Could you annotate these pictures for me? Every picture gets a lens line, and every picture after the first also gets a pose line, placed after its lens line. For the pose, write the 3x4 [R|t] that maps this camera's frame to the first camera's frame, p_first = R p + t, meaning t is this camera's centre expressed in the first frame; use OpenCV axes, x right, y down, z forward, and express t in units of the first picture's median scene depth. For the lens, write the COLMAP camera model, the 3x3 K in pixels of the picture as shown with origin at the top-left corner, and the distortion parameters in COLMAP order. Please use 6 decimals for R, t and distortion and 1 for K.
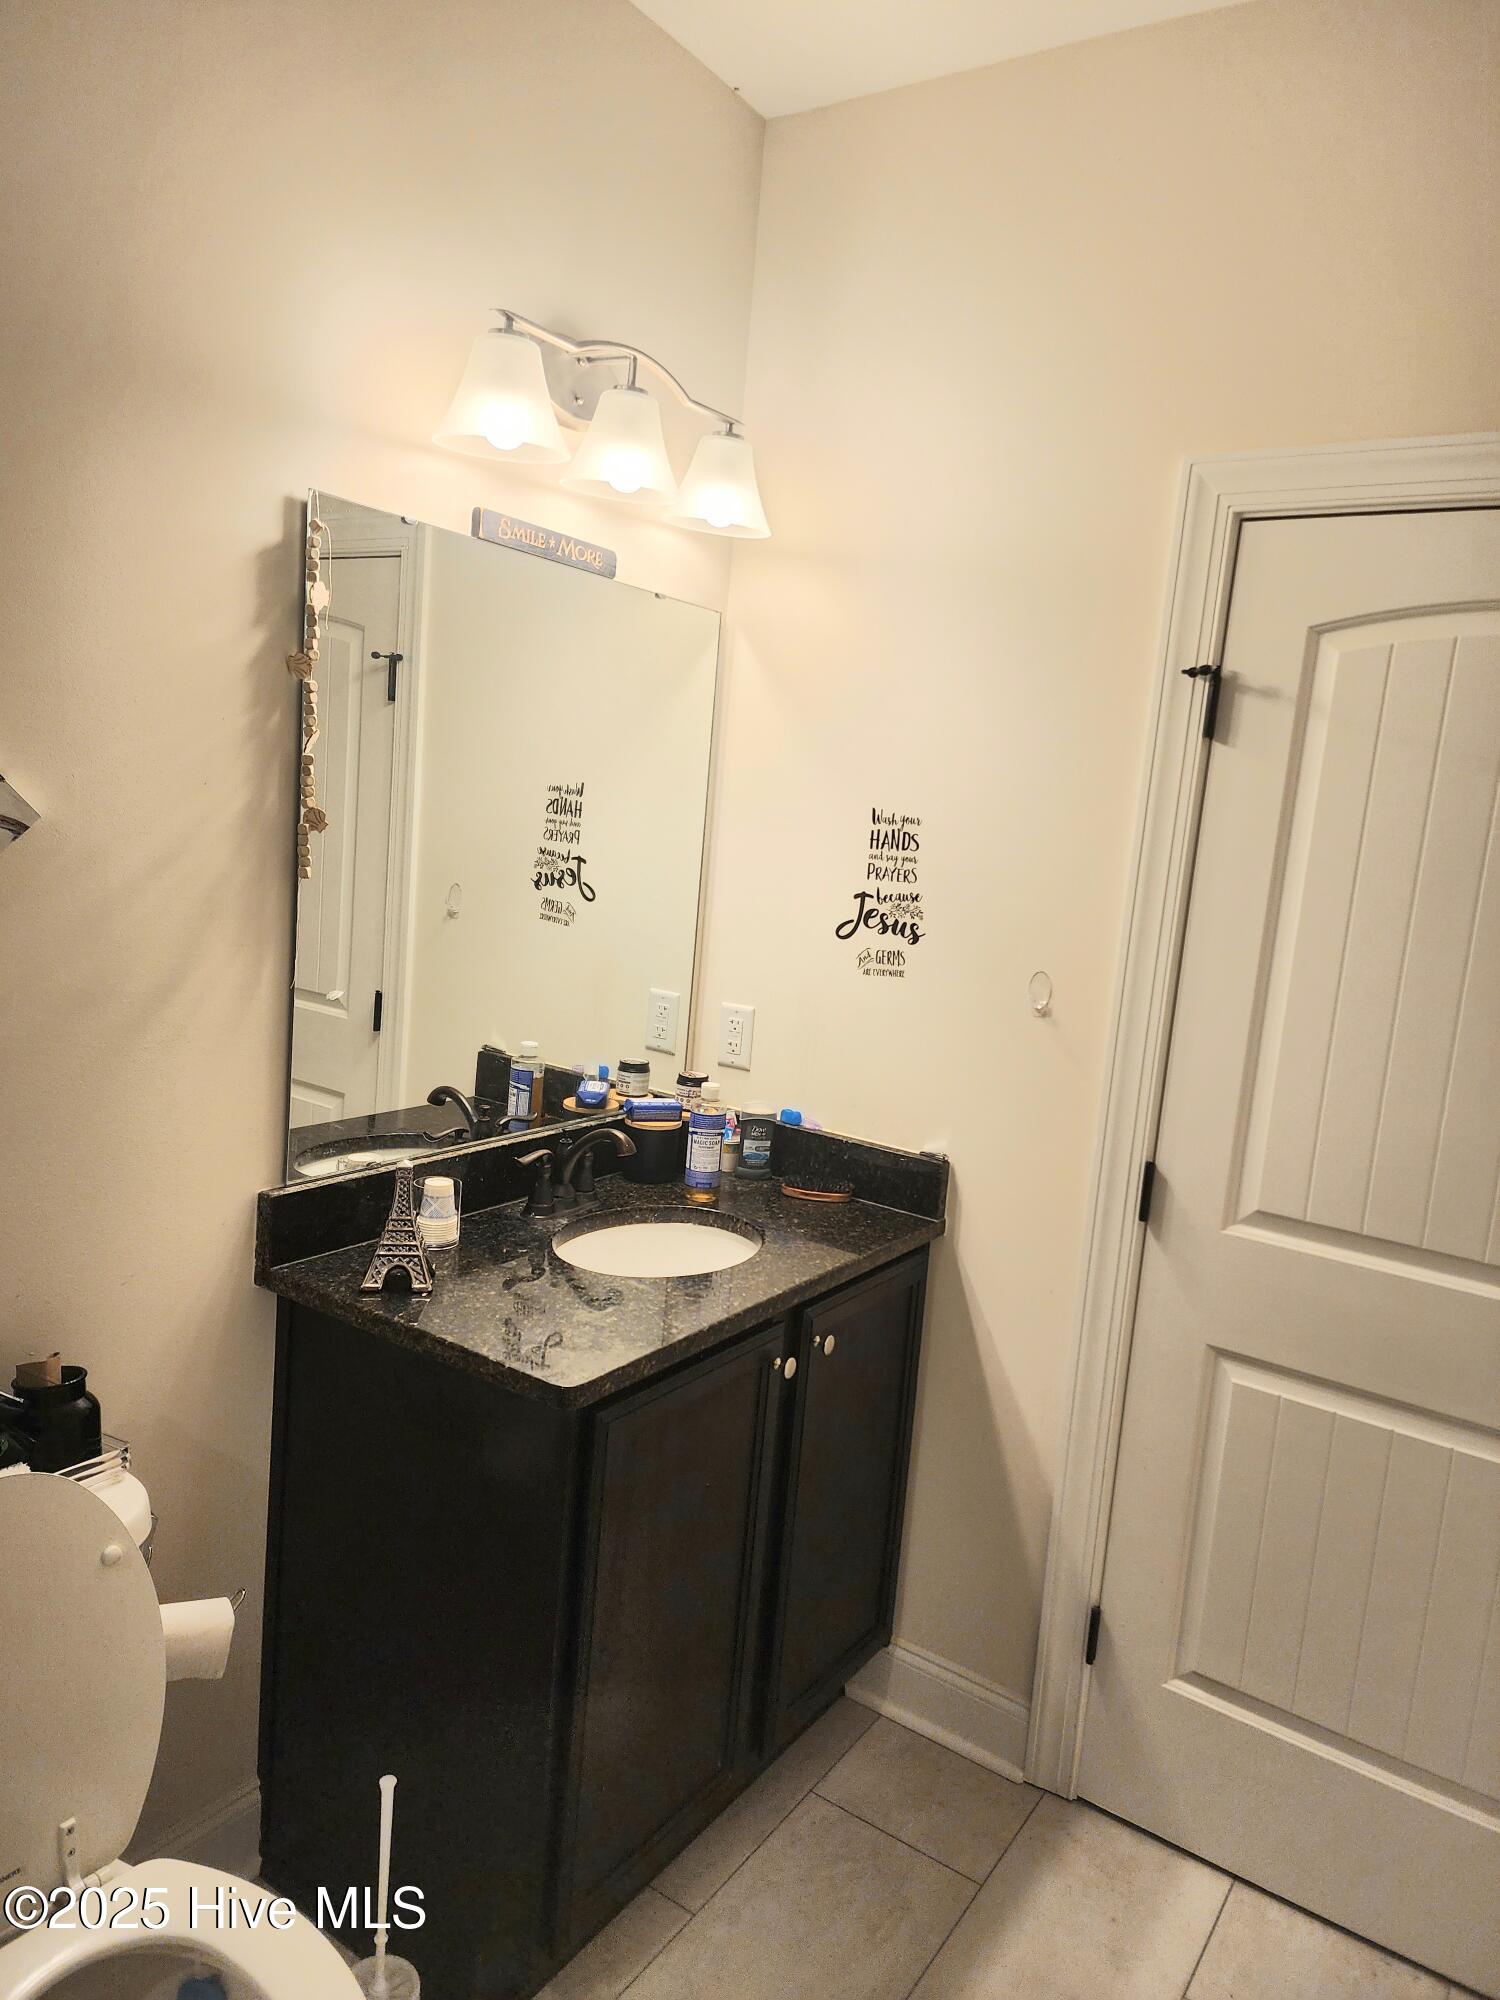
lens RADIAL K [[1329.6, 0, 767.8], [0, 1329.6, 990.6], [0, 0, 1]] dist [0.109433, -0.087342]
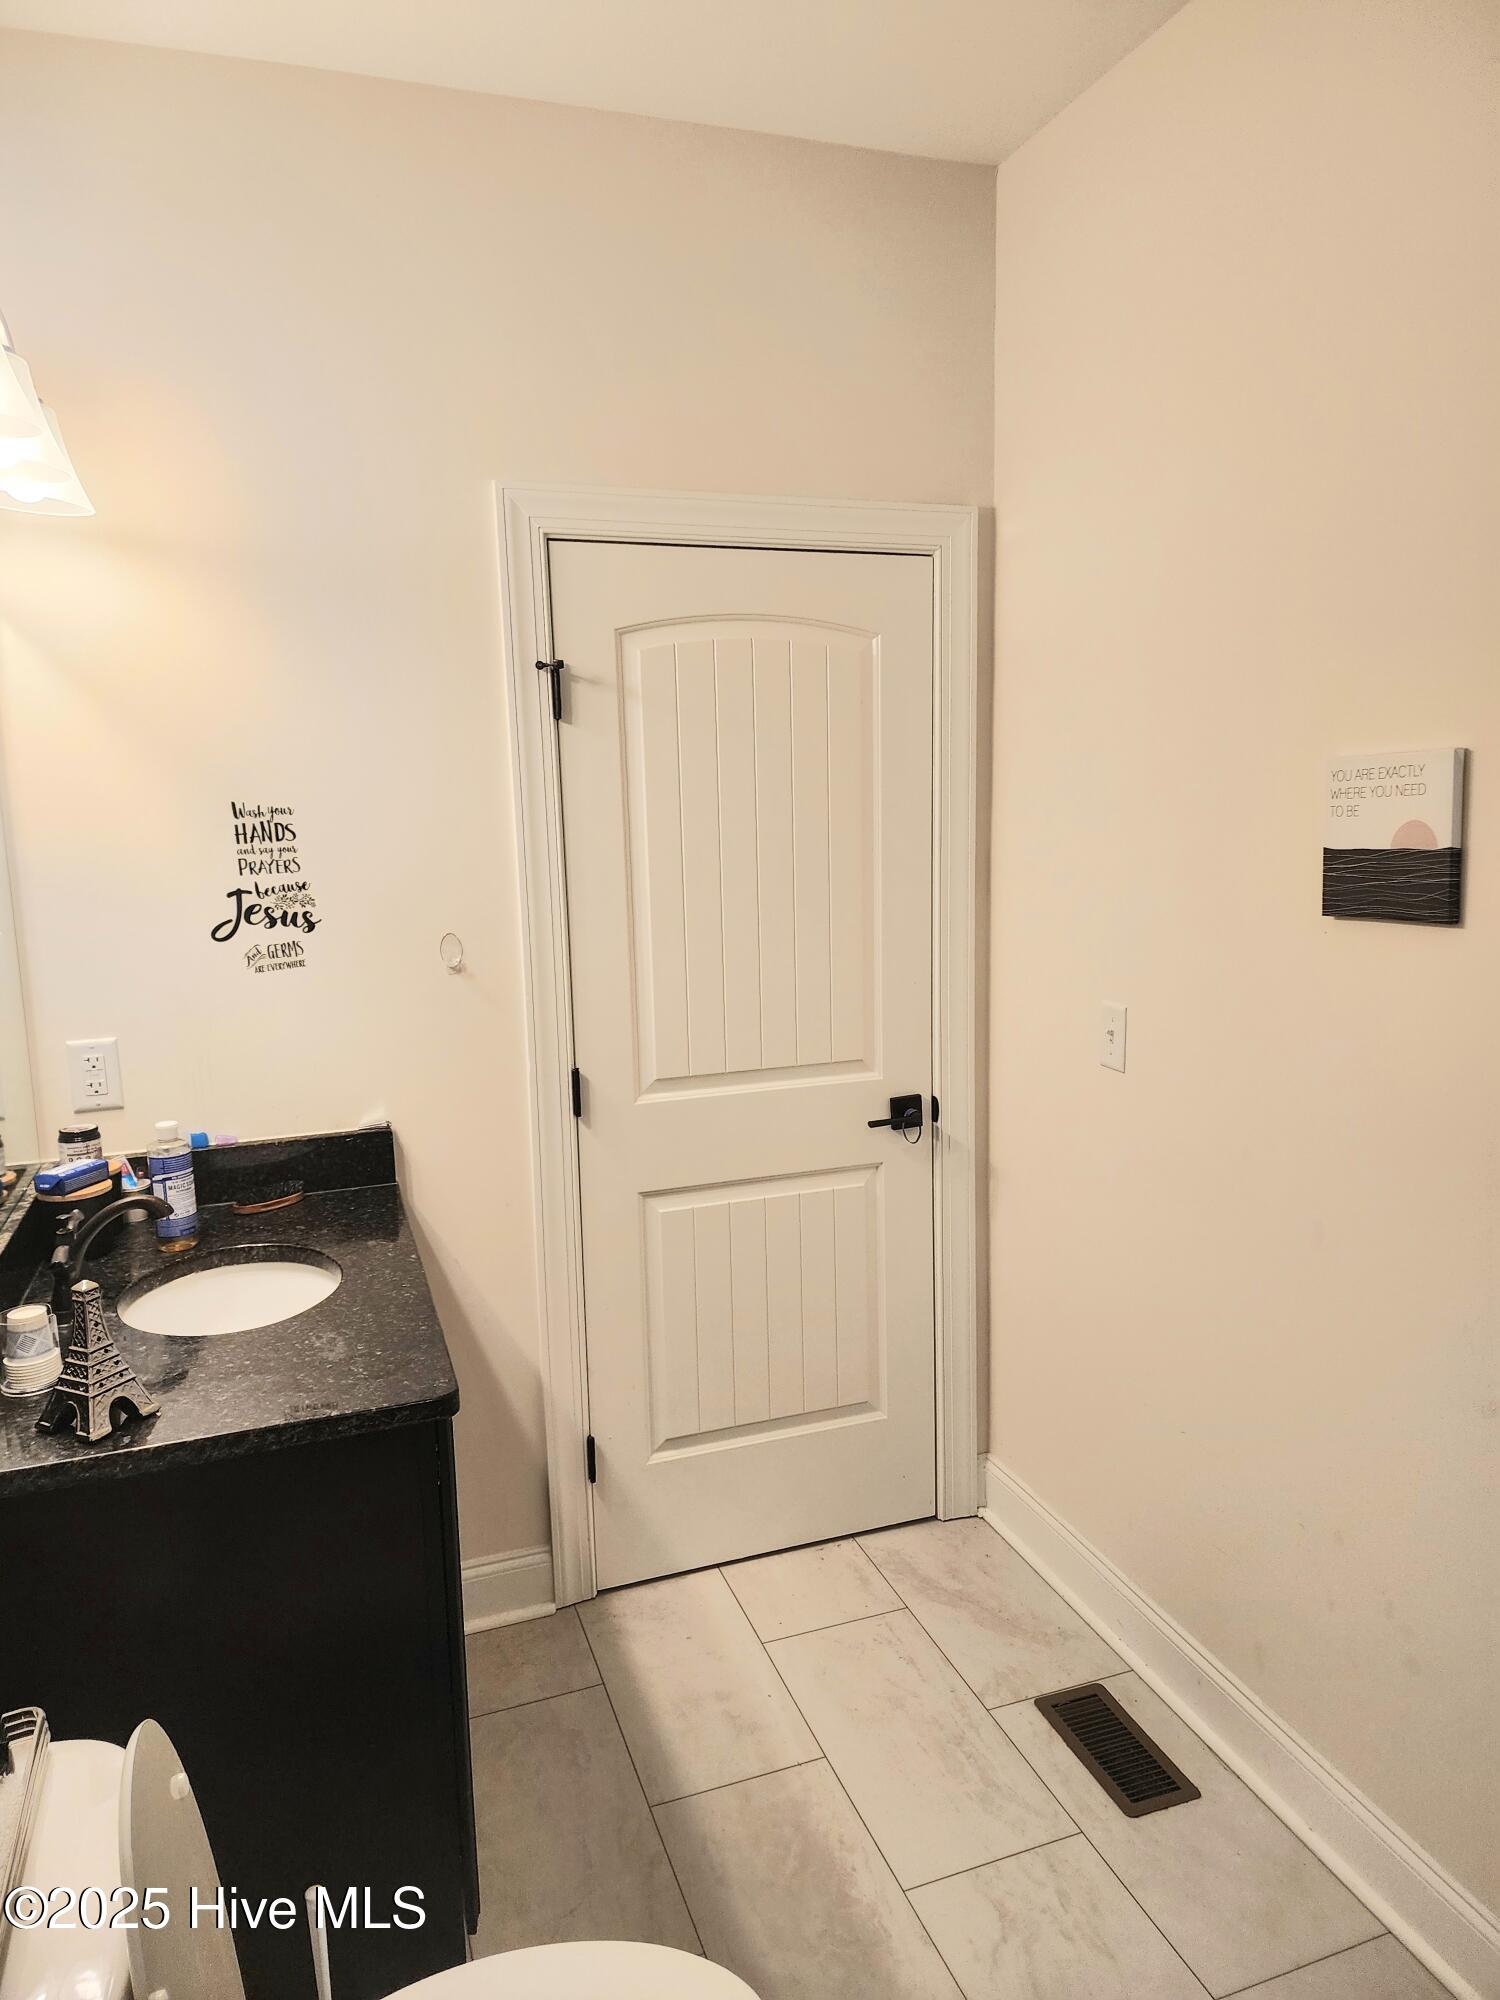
lens RADIAL K [[1329.6, 0, 767.8], [0, 1329.6, 990.6], [0, 0, 1]] dist [0.109433, -0.087342]
pose [[0.590827, -0.217284, 0.776989, -0.486905], [0.181219, 0.974184, 0.134630, -0.065795], [-0.786183, 0.061262, 0.614950, 0.101060]]
